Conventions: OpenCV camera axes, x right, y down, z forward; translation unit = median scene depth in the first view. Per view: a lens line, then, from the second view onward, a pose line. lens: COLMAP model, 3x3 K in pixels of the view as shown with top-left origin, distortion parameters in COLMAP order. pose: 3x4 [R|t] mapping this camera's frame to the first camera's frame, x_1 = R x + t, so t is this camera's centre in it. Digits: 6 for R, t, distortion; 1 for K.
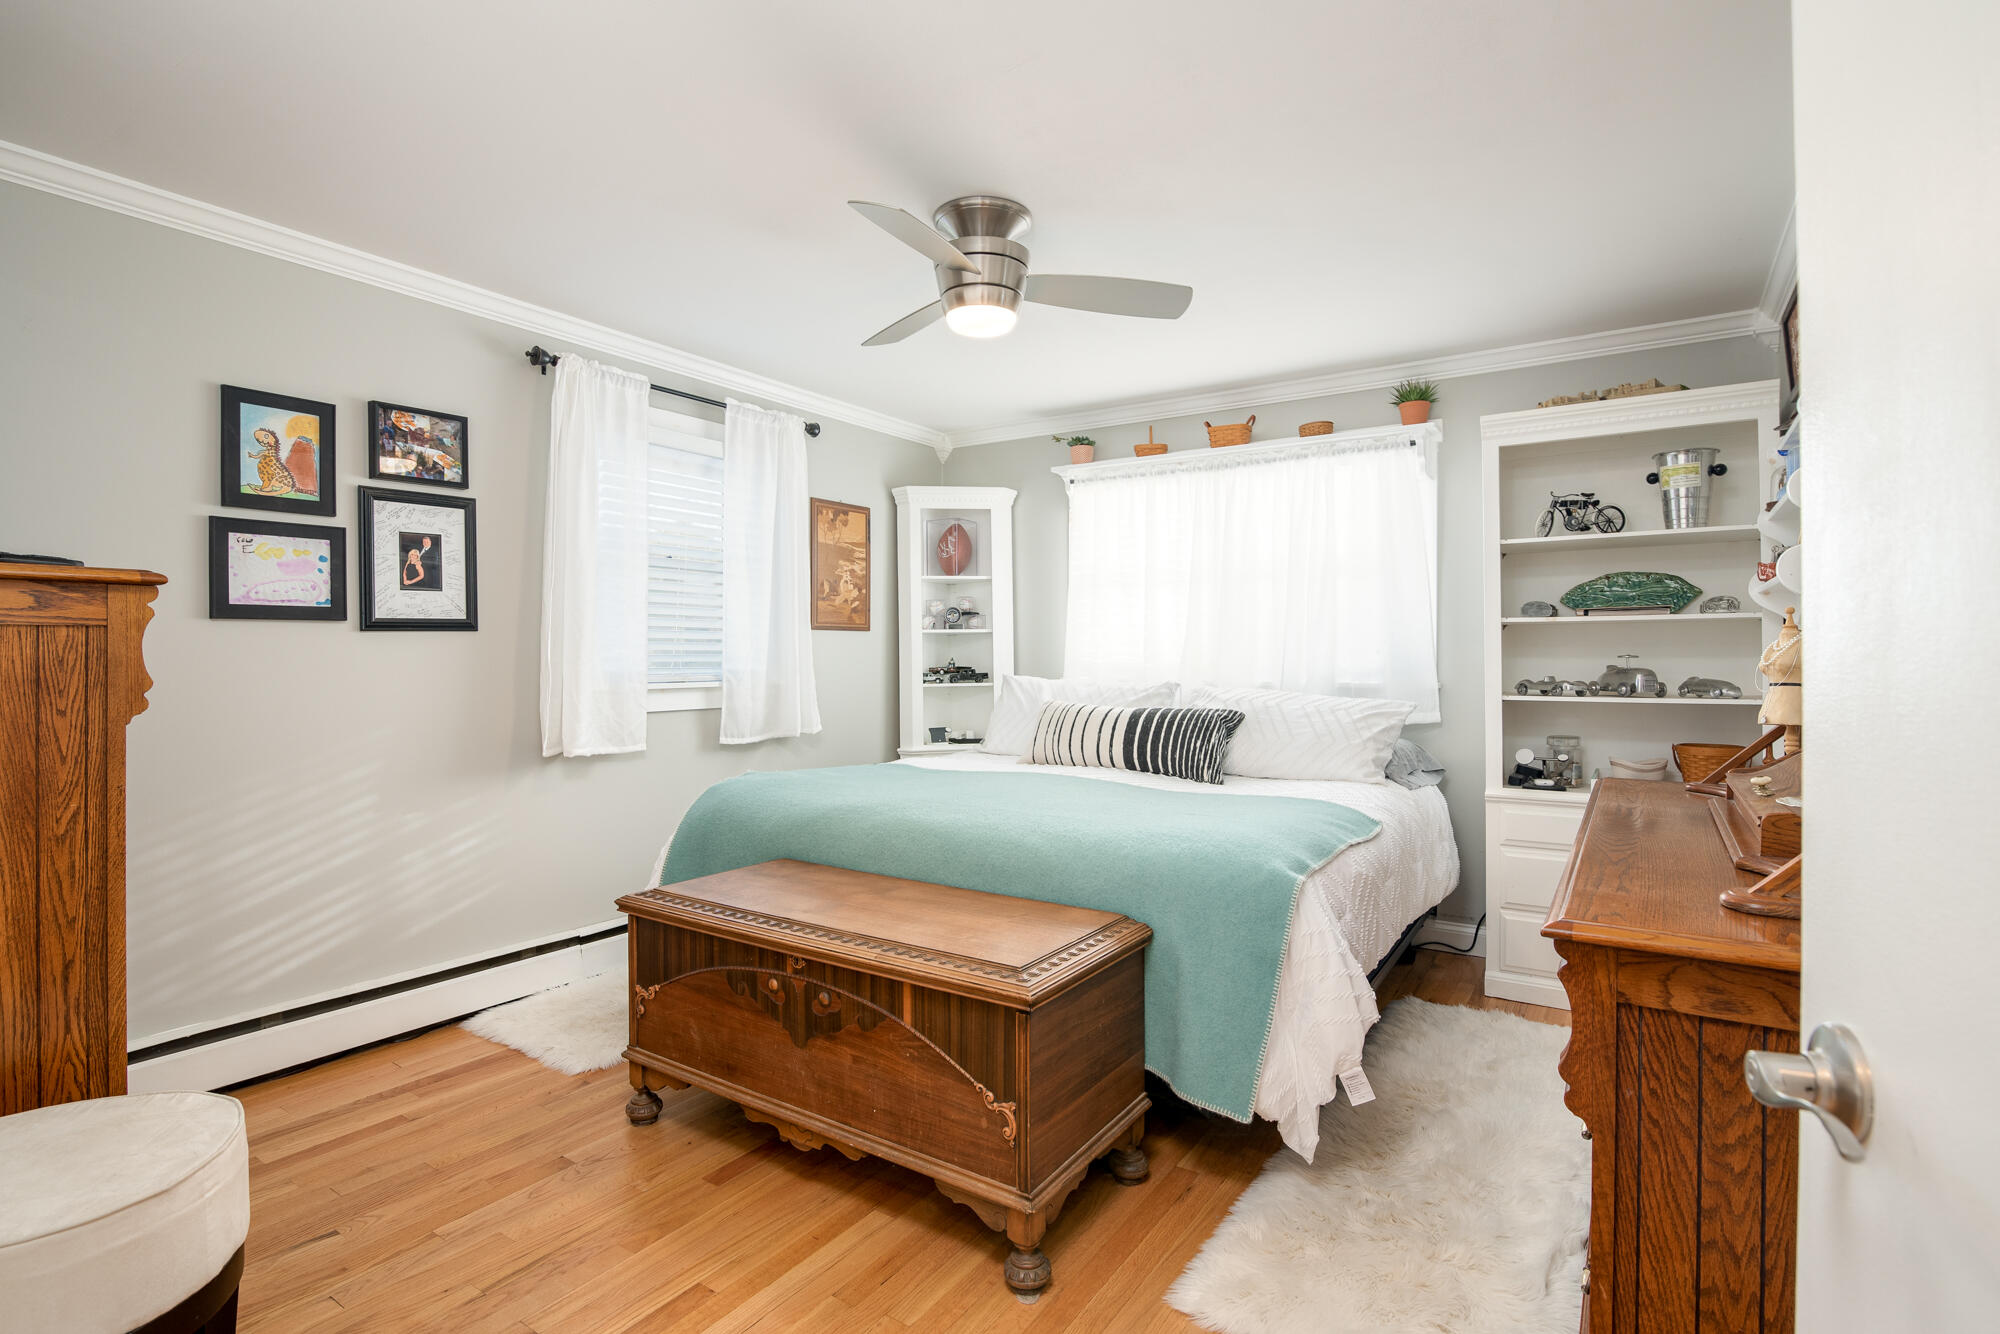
lens RADIAL K [[961.7, 0, 996.8], [0, 961.7, 663.7], [0, 0, 1]] dist [-0.001241, -0.000005]
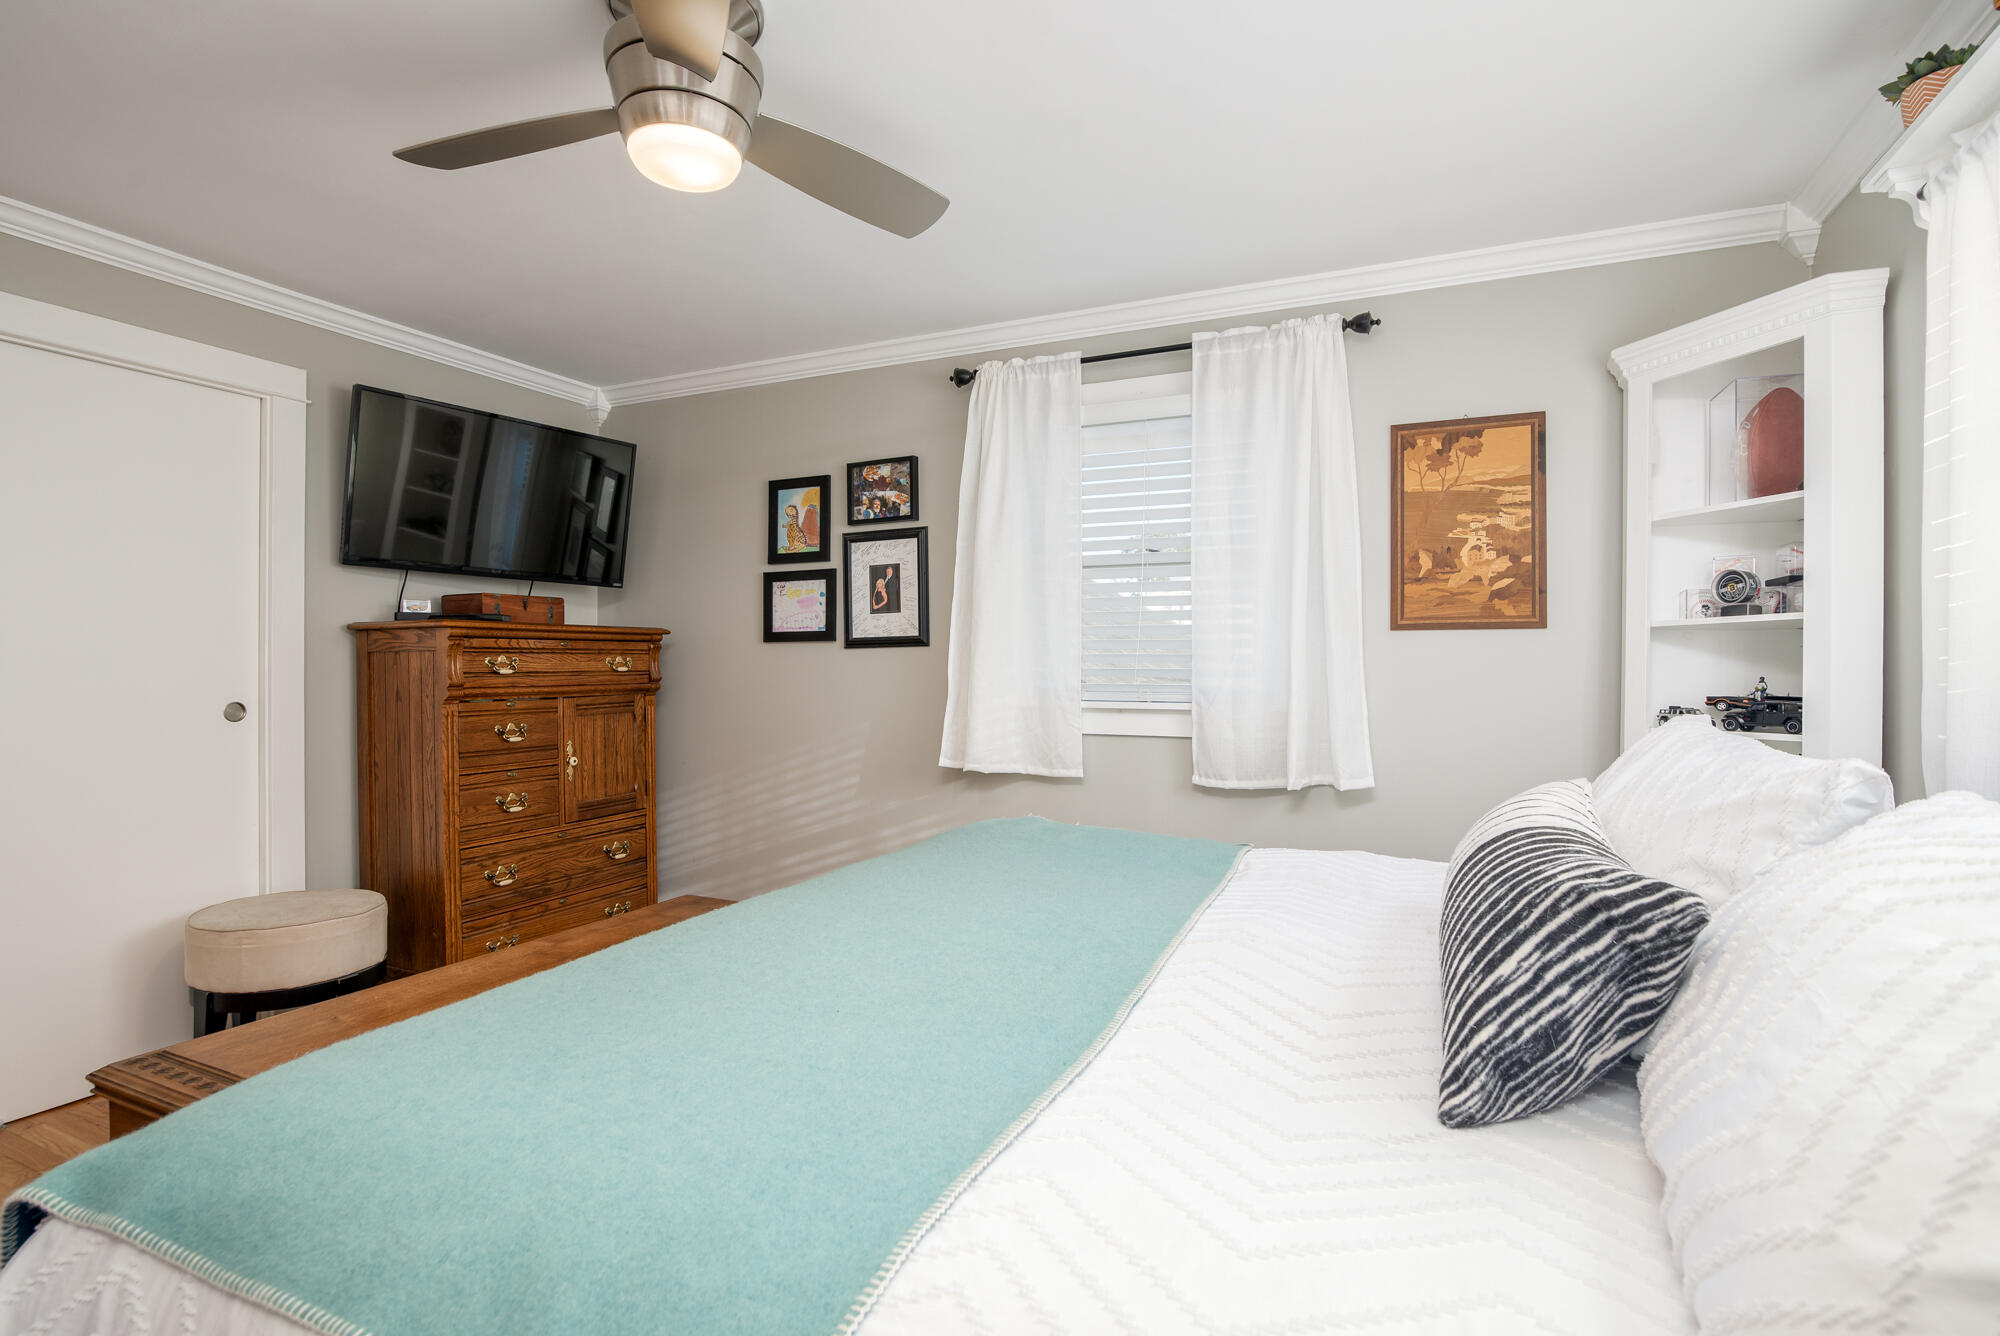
lens RADIAL K [[940.6, 0, 1006.7], [0, 940.6, 673.3], [0, 0, 1]] dist [-0.001639, -0.000212]
pose [[0.185424, 0.007276, -0.982632, 0.549166], [-0.012229, 0.999912, 0.005097, -0.009837], [0.982583, 0.011071, 0.185496, 0.910901]]
